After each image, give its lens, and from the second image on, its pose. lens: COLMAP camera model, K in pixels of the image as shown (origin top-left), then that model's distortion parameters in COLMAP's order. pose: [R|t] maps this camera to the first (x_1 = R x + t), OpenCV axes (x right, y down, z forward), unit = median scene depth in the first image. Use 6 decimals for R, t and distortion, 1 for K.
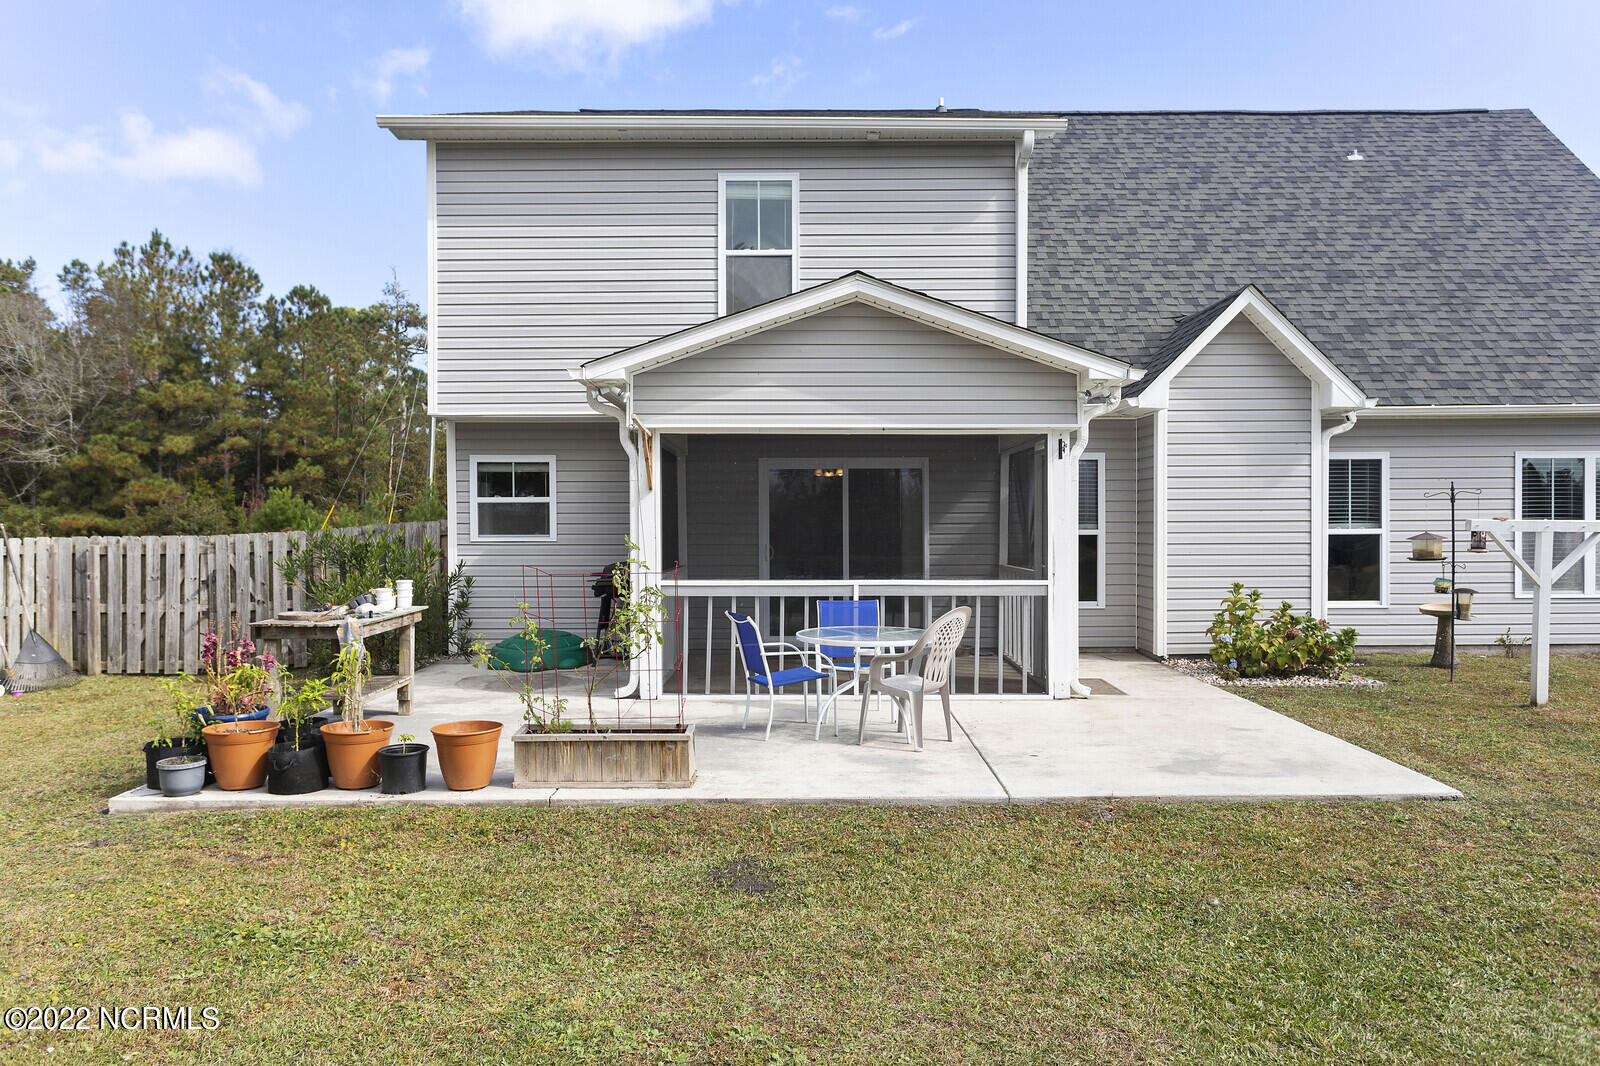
lens RADIAL K [[1131.2, 0, 800.0], [0, 1131.2, 533.0], [0, 0, 1]] dist [-0.004755, 0.000648]
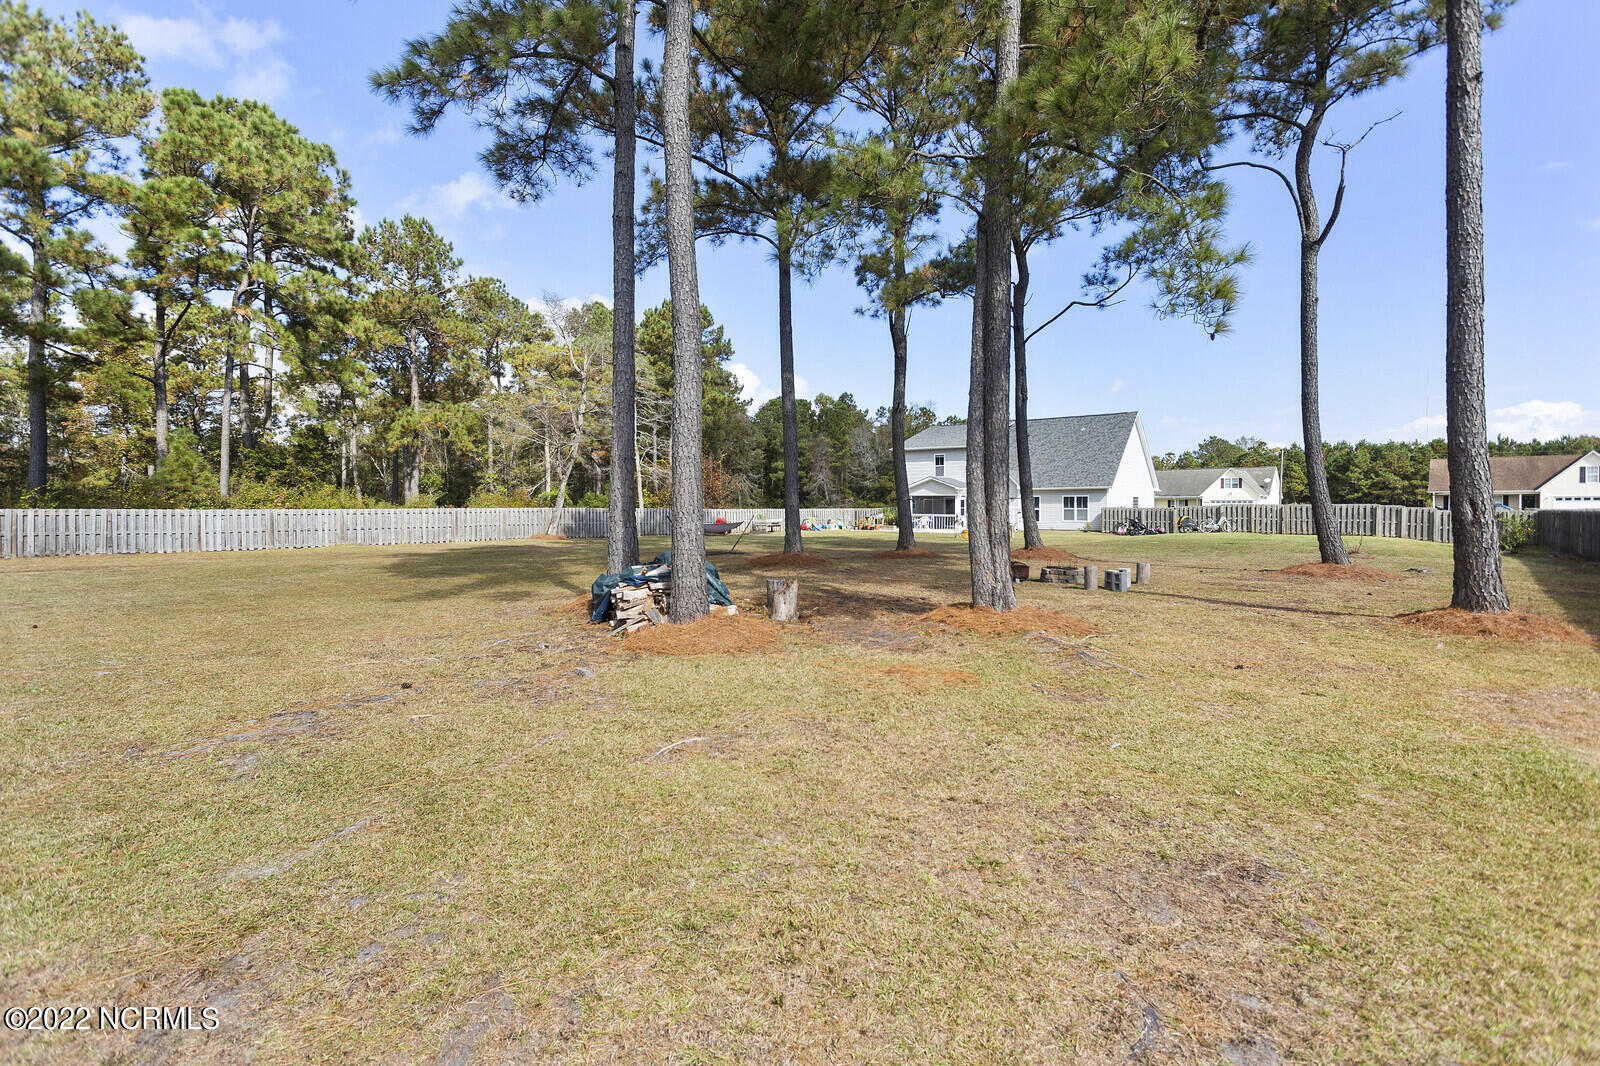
lens RADIAL K [[753.7, 0, 800.0], [0, 753.7, 533.0], [0, 0, 1]] dist [-0.000447, 0.008296]
pose [[0.762435, 0.029766, -0.646380, 2.026205], [-0.012663, 0.999436, 0.031089, 0.015289], [0.646941, -0.015518, 0.762382, -2.654612]]
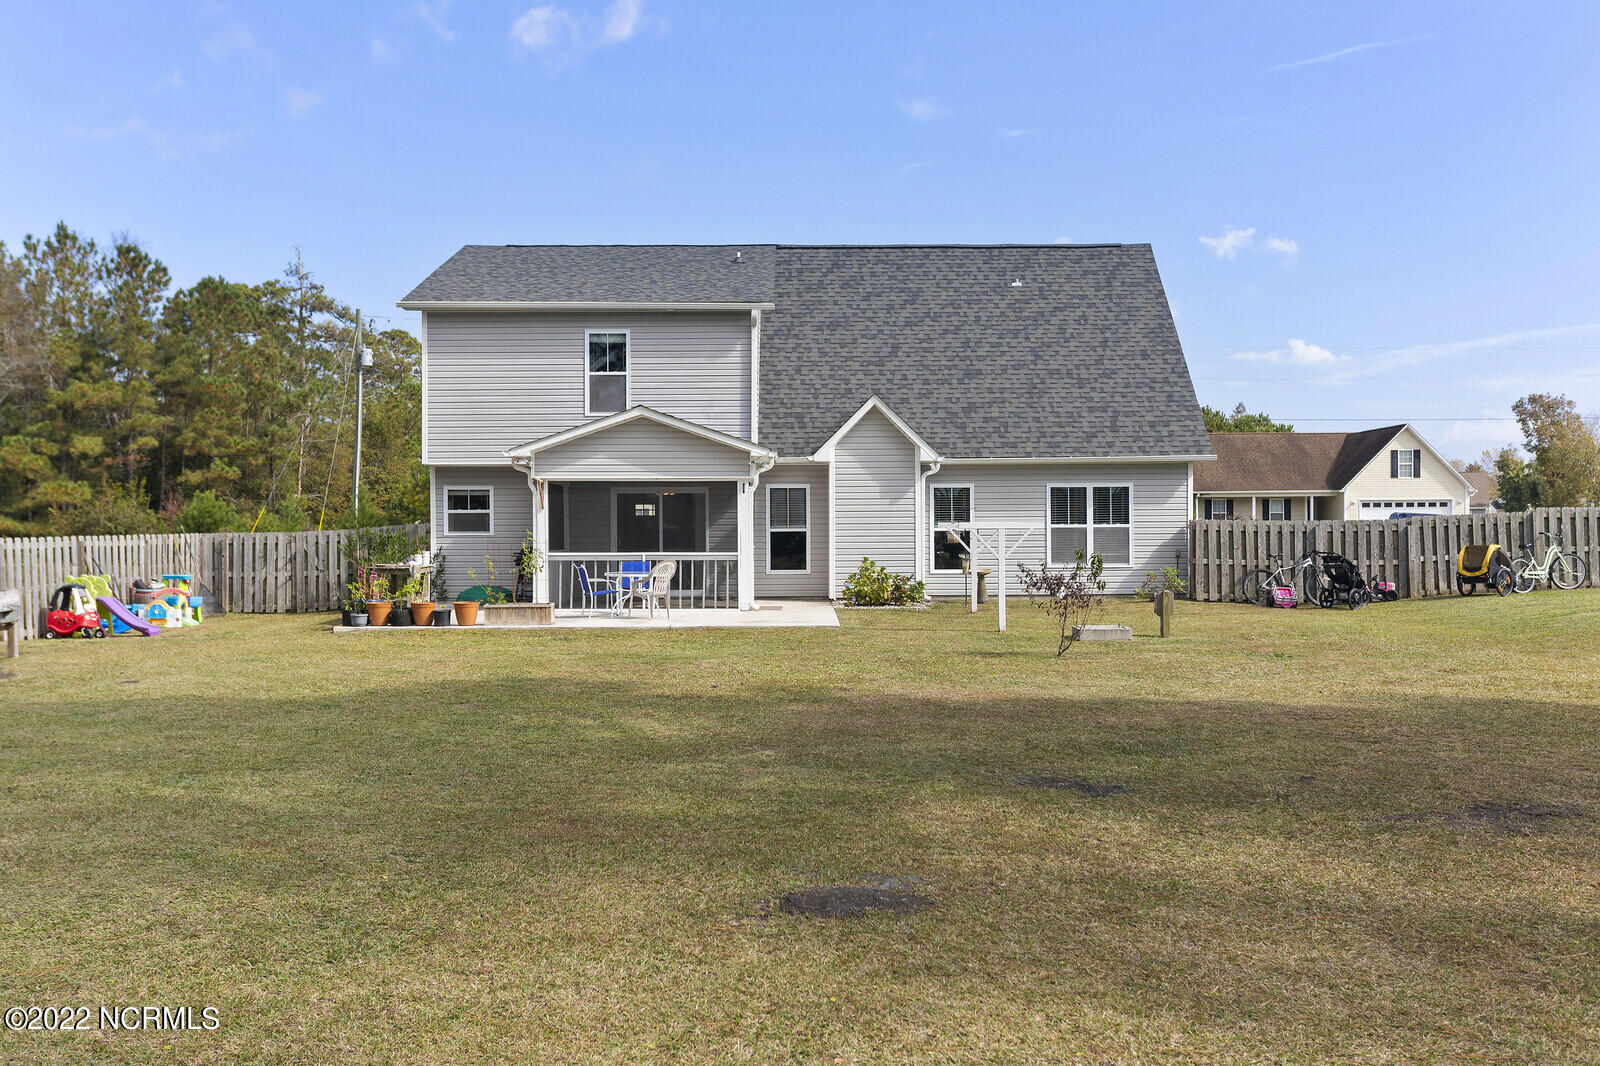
lens RADIAL K [[1511.1, 0, 800.0], [0, 1511.1, 533.0], [0, 0, 1]] dist [0.001083, -0.008555]
pose [[0.999988, -0.000882, 0.004904, 0.237066], [0.000902, 0.999991, -0.004227, 0.013499], [-0.004900, 0.004232, 0.999979, -1.287071]]
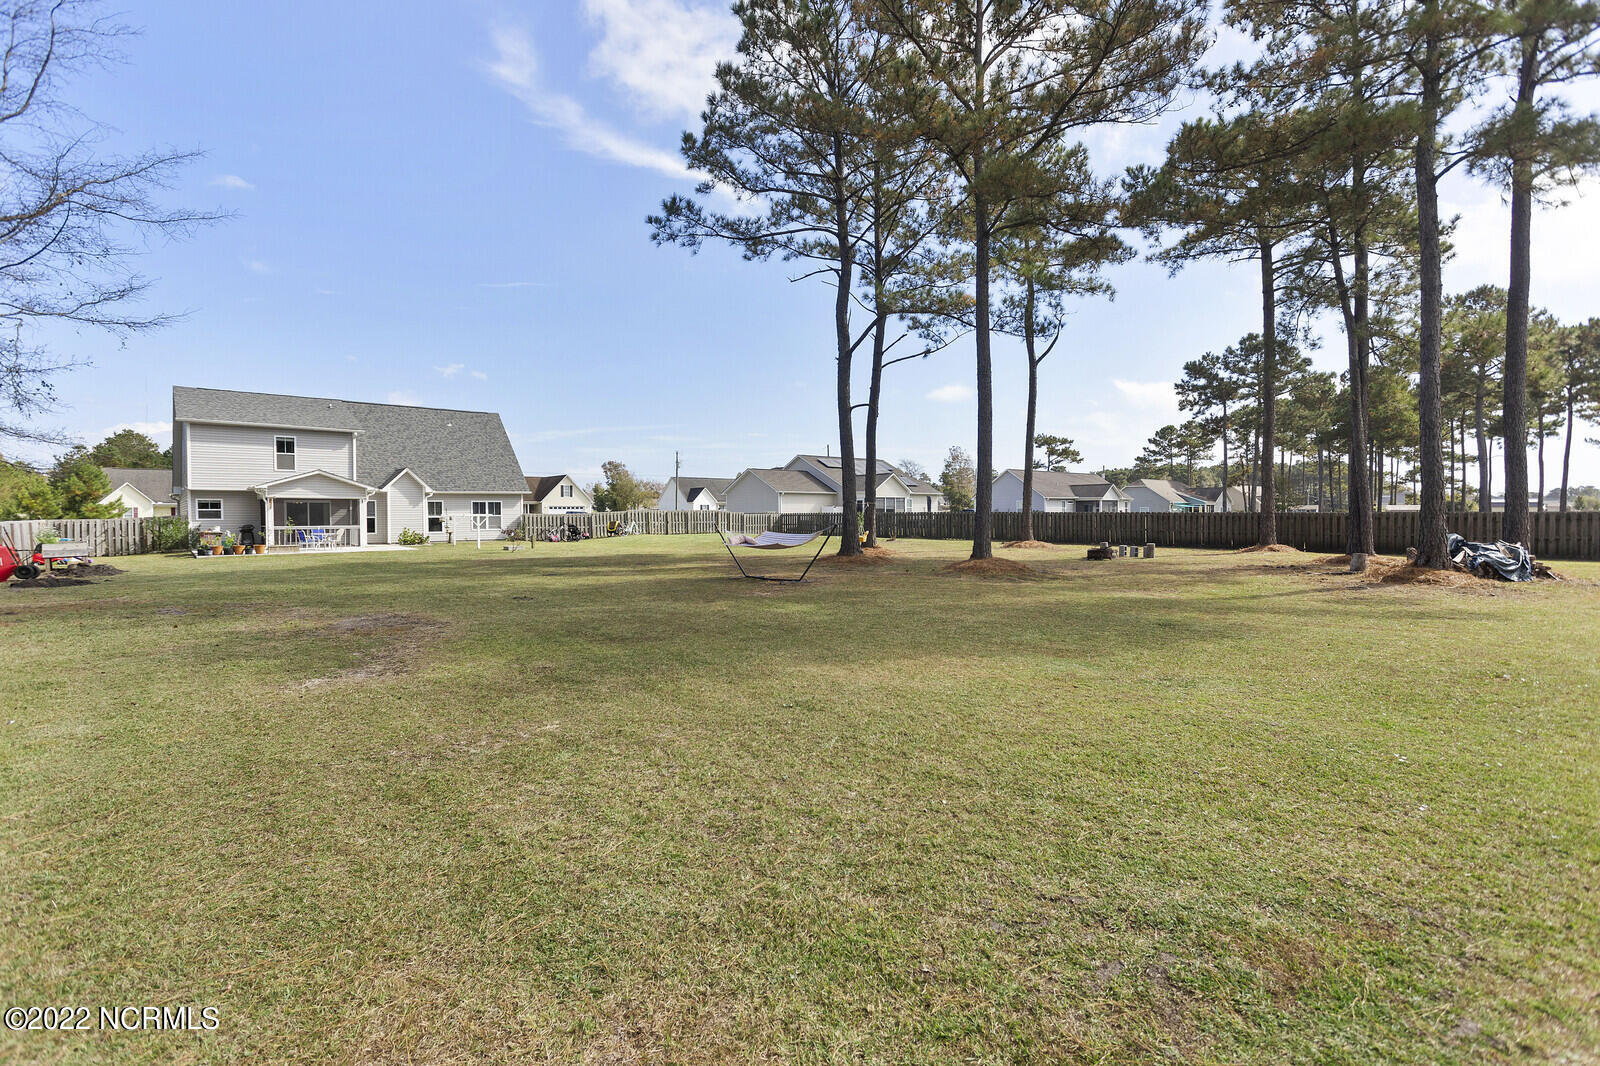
lens RADIAL K [[753.7, 0, 800.0], [0, 753.7, 533.0], [0, 0, 1]] dist [-0.000447, 0.008296]
pose [[0.757971, -0.017892, 0.652043, -0.407606], [0.010432, 0.999828, 0.015308, 0.033040], [-0.652205, -0.004801, 0.758027, -2.343594]]
